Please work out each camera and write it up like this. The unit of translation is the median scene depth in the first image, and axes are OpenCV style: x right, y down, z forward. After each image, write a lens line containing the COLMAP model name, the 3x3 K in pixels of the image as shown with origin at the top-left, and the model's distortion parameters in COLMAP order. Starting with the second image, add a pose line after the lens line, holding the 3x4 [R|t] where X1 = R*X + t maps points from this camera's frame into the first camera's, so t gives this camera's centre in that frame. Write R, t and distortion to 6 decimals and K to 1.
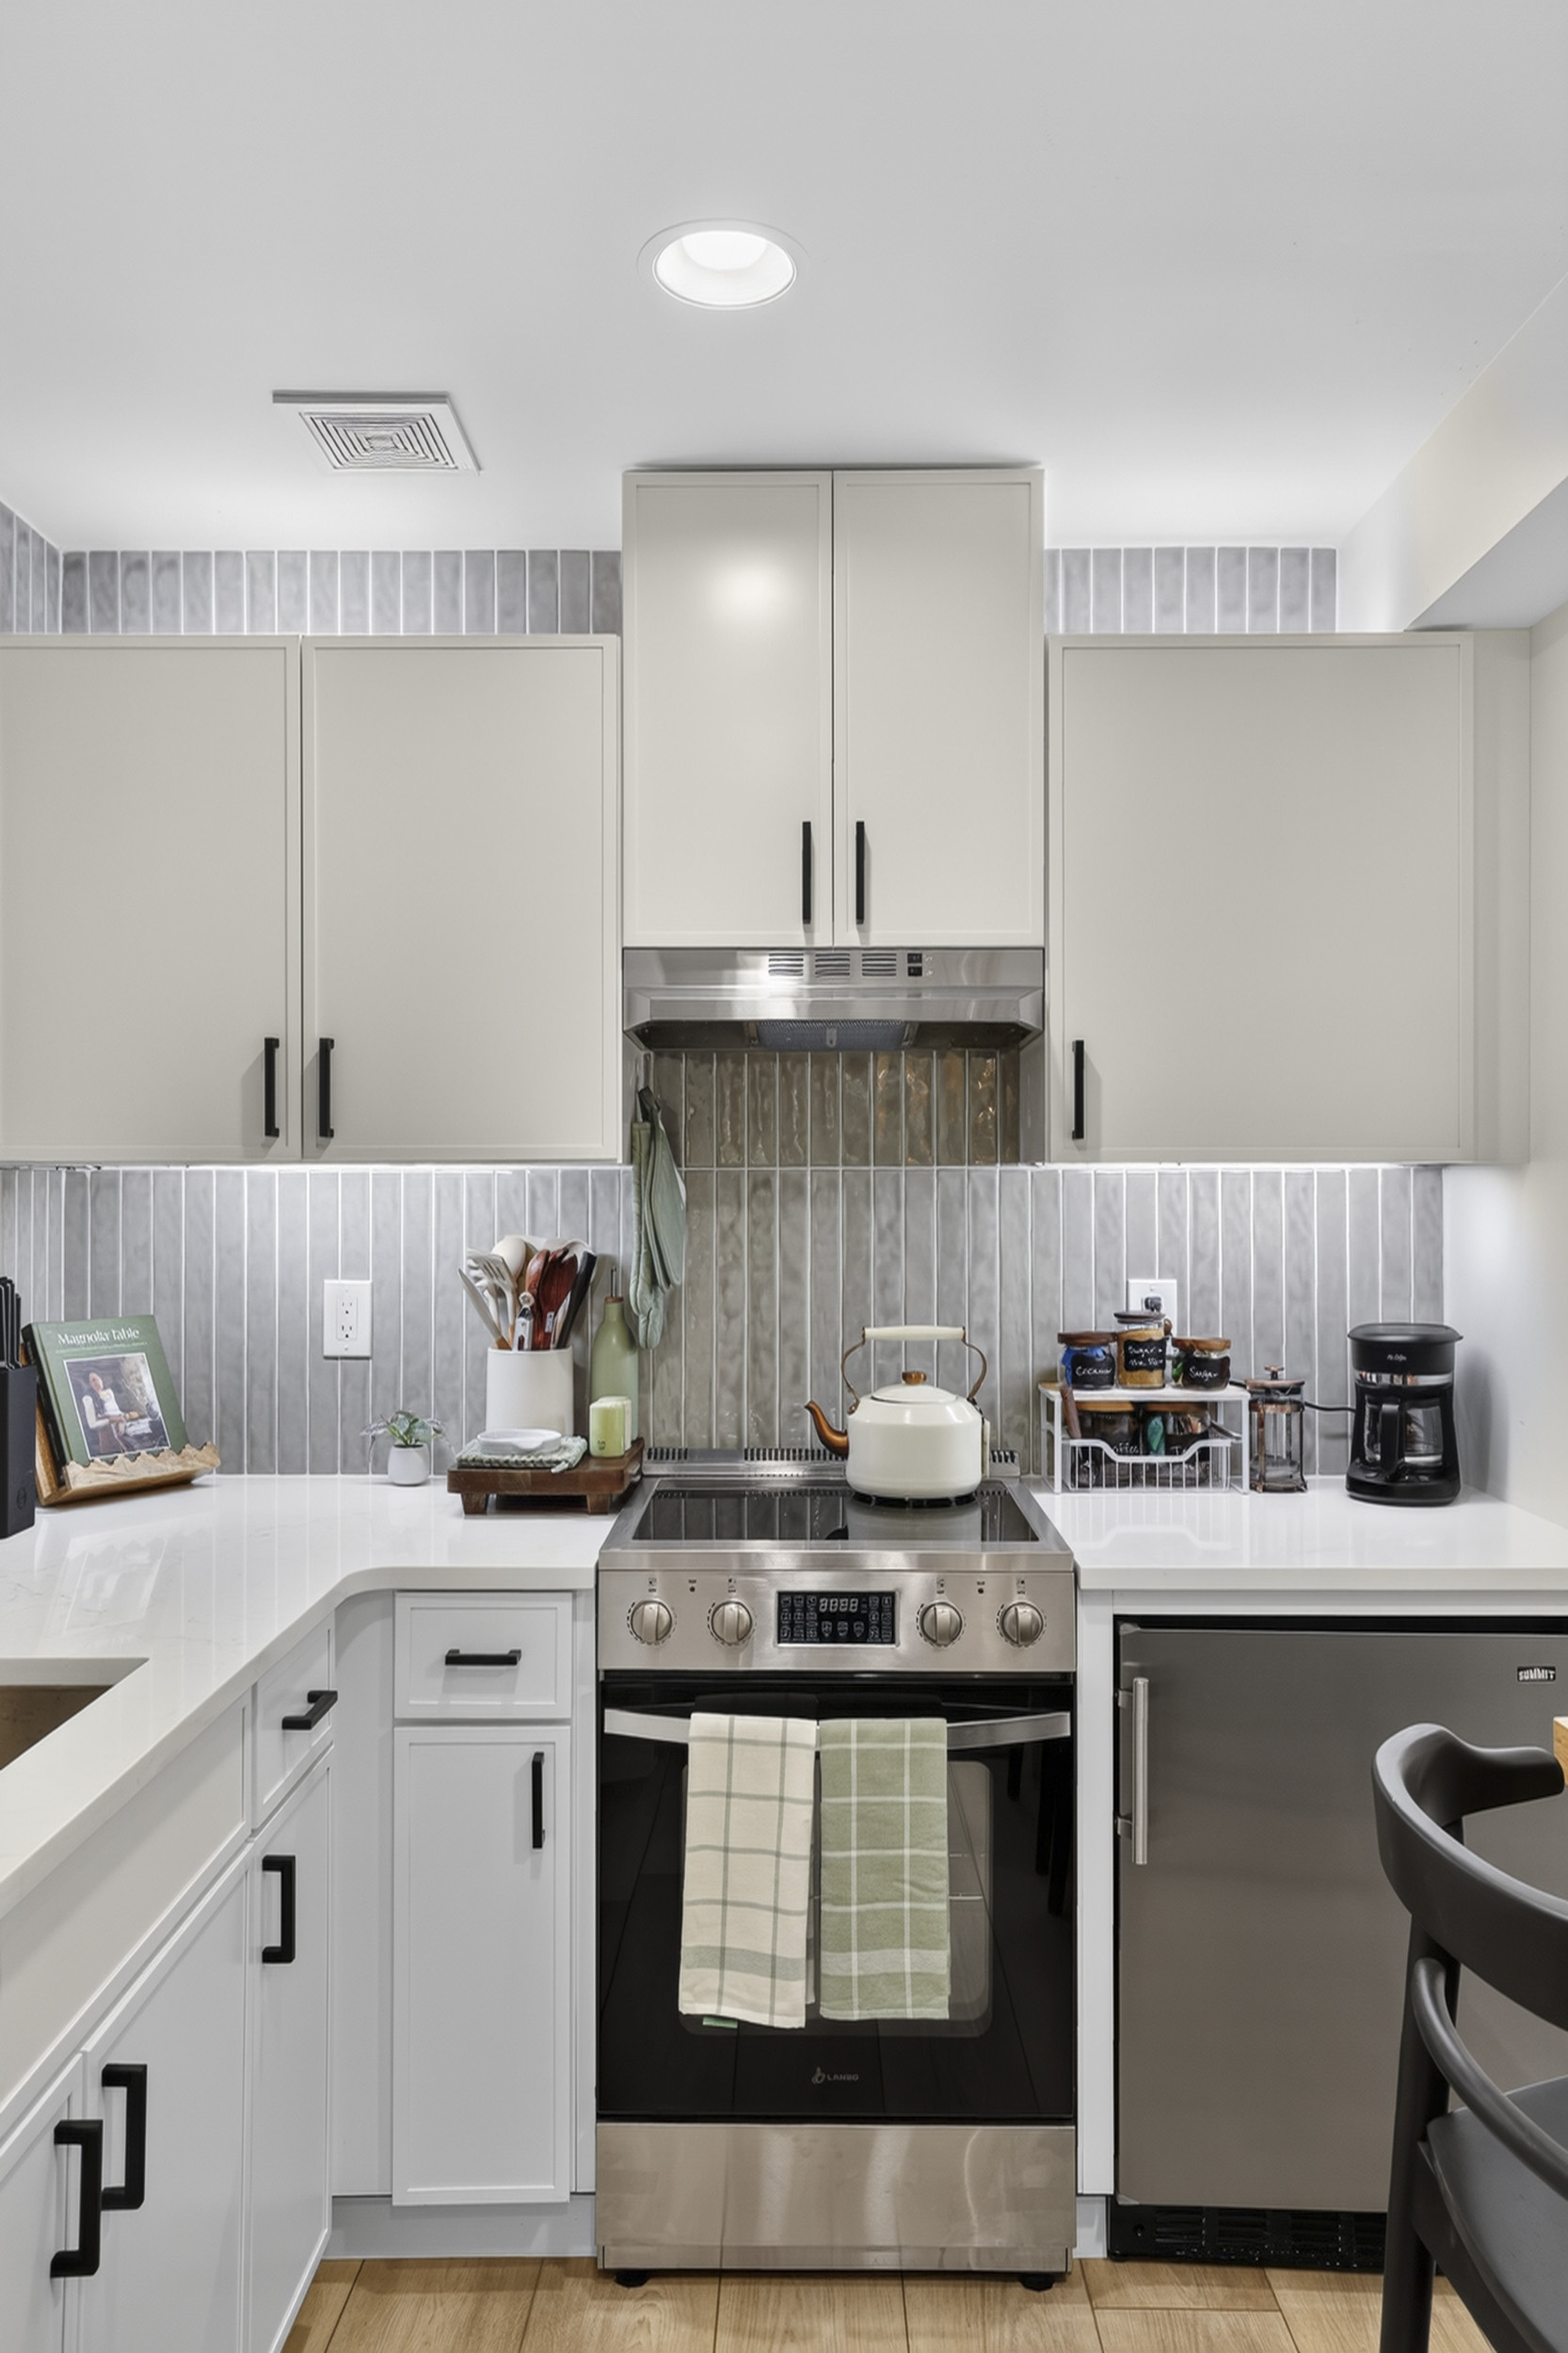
lens RADIAL K [[1685.0, 0, 797.2], [0, 1685.0, 1176.3], [0, 0, 1]] dist [0.022329, 0.027080]
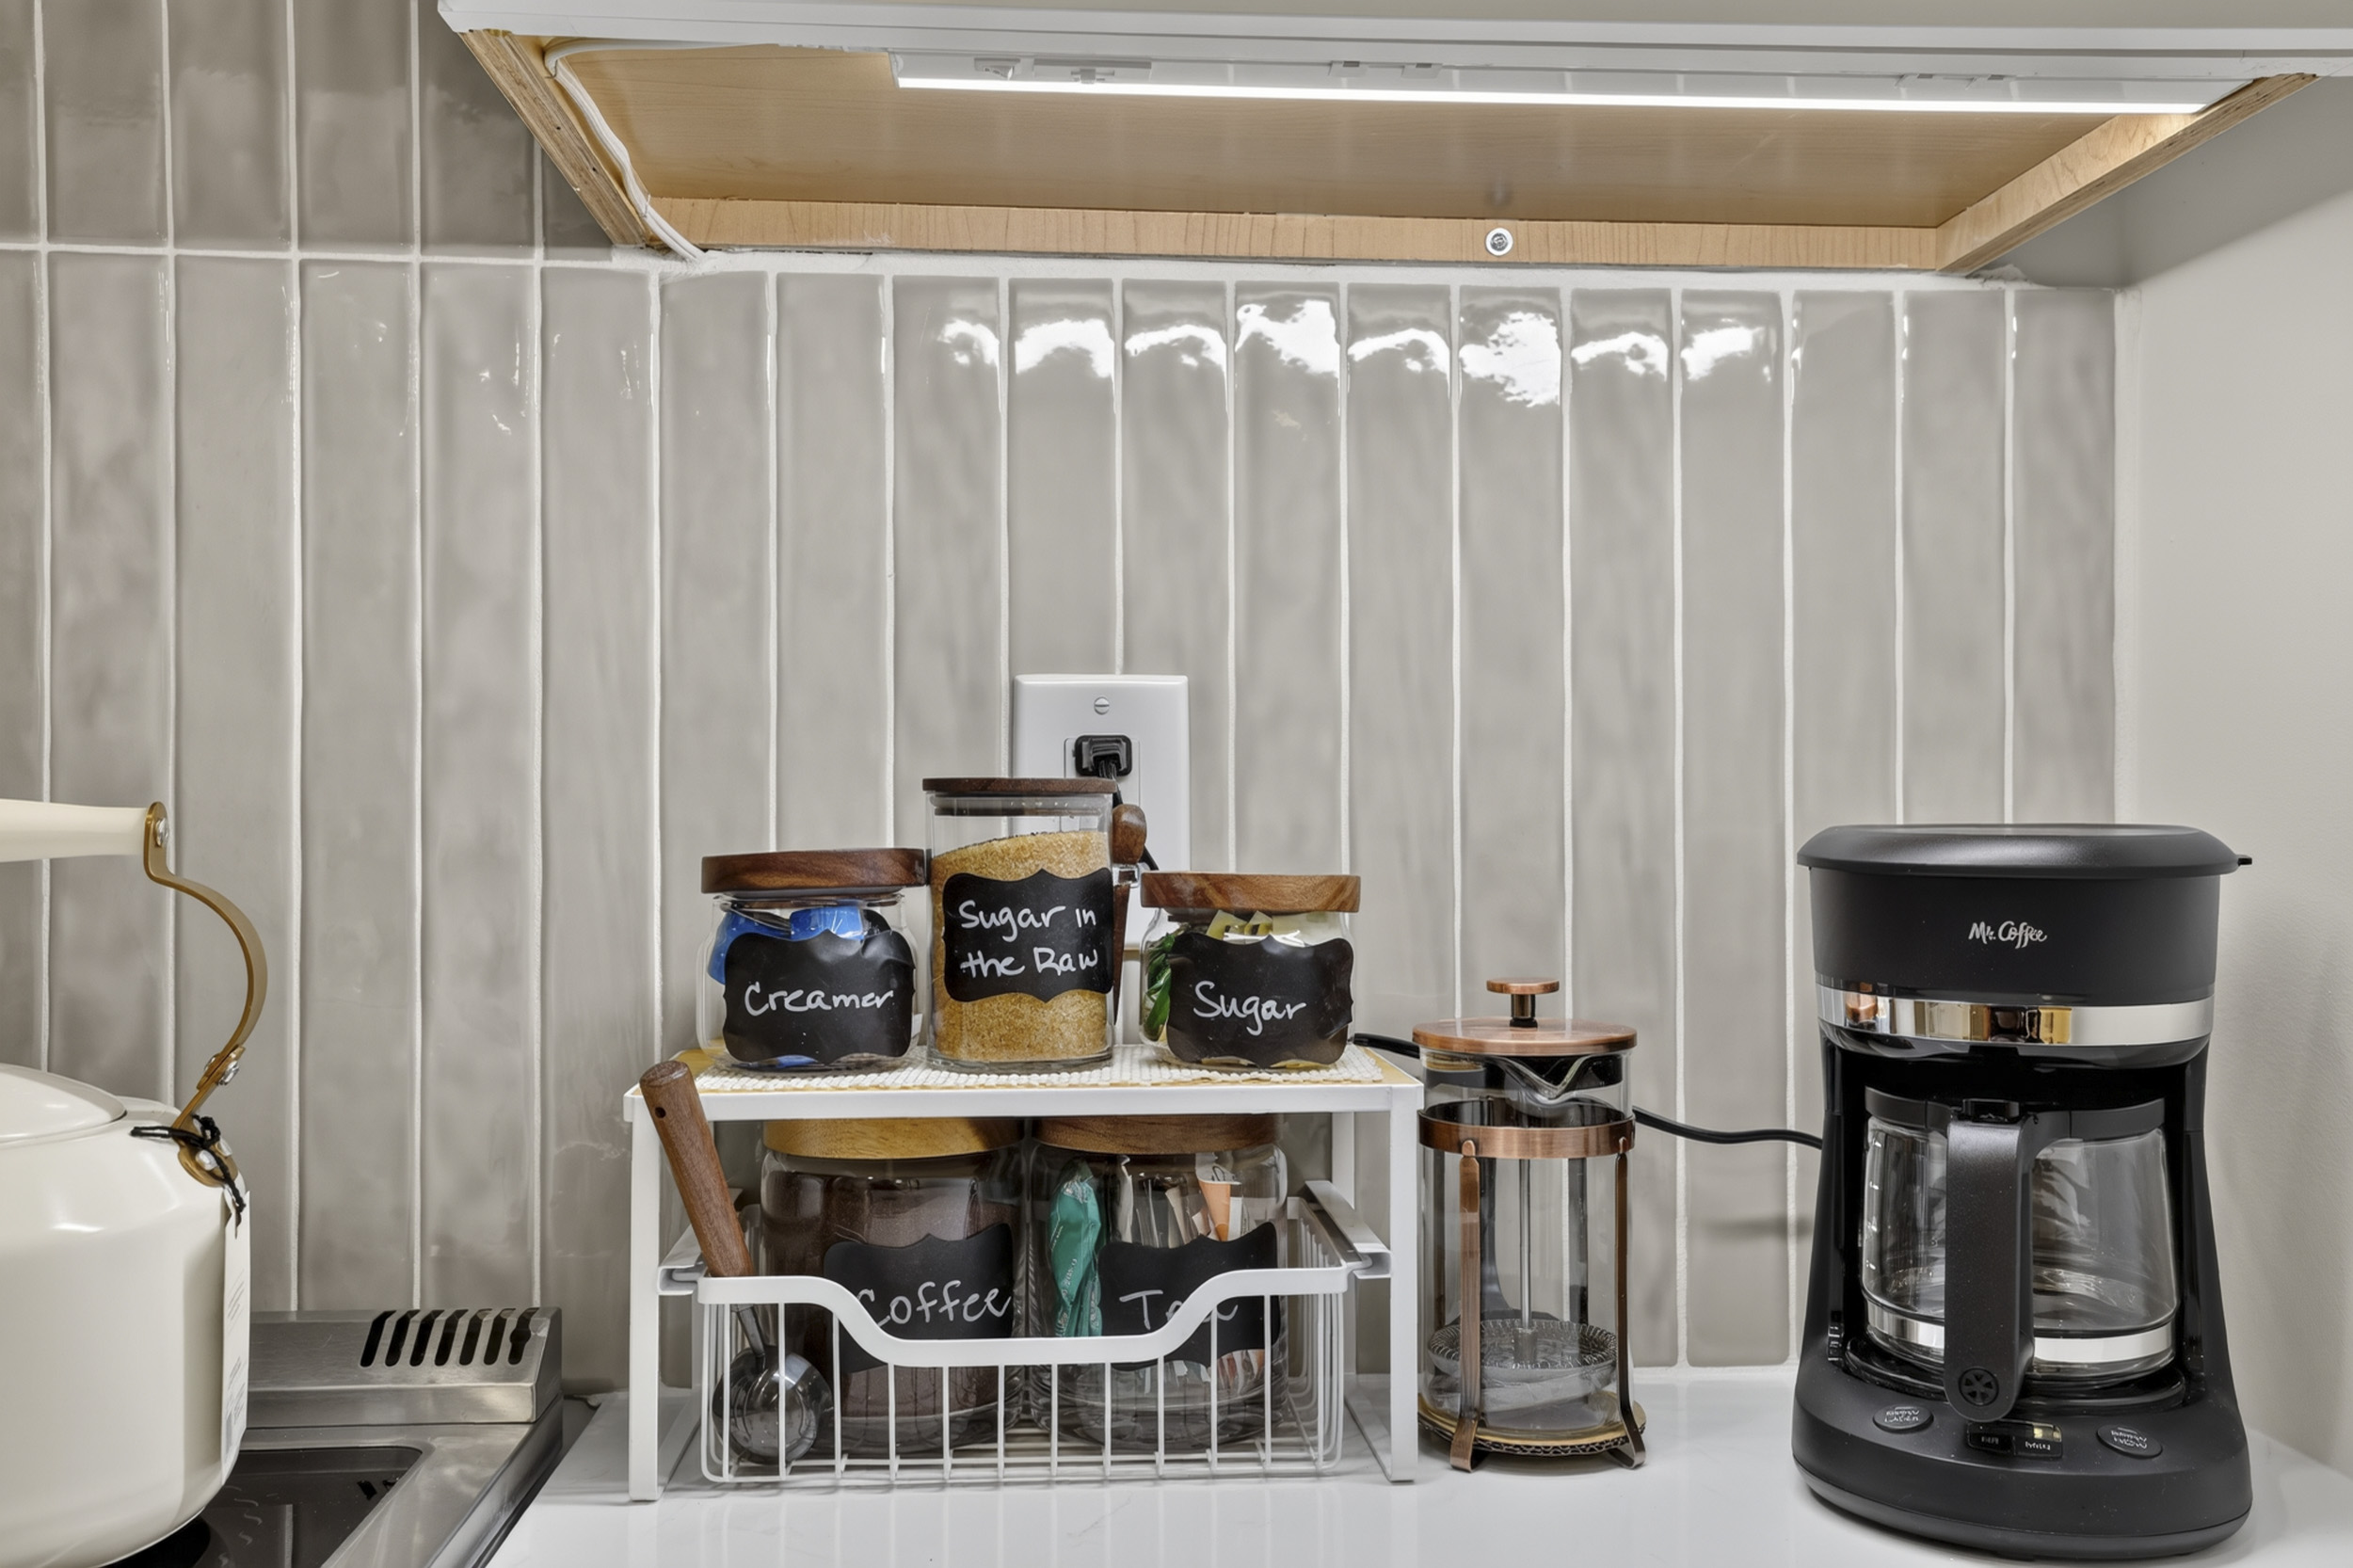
lens RADIAL K [[2162.8, 0, 1174.5], [0, 2162.8, 789.8], [0, 0, 1]] dist [0.018821, -0.002898]
pose [[0.997711, 0.000613, 0.067615, 0.206192], [-0.000751, 0.999998, 0.002015, 0.082814], [-0.067614, -0.002061, 0.997709, 0.669397]]
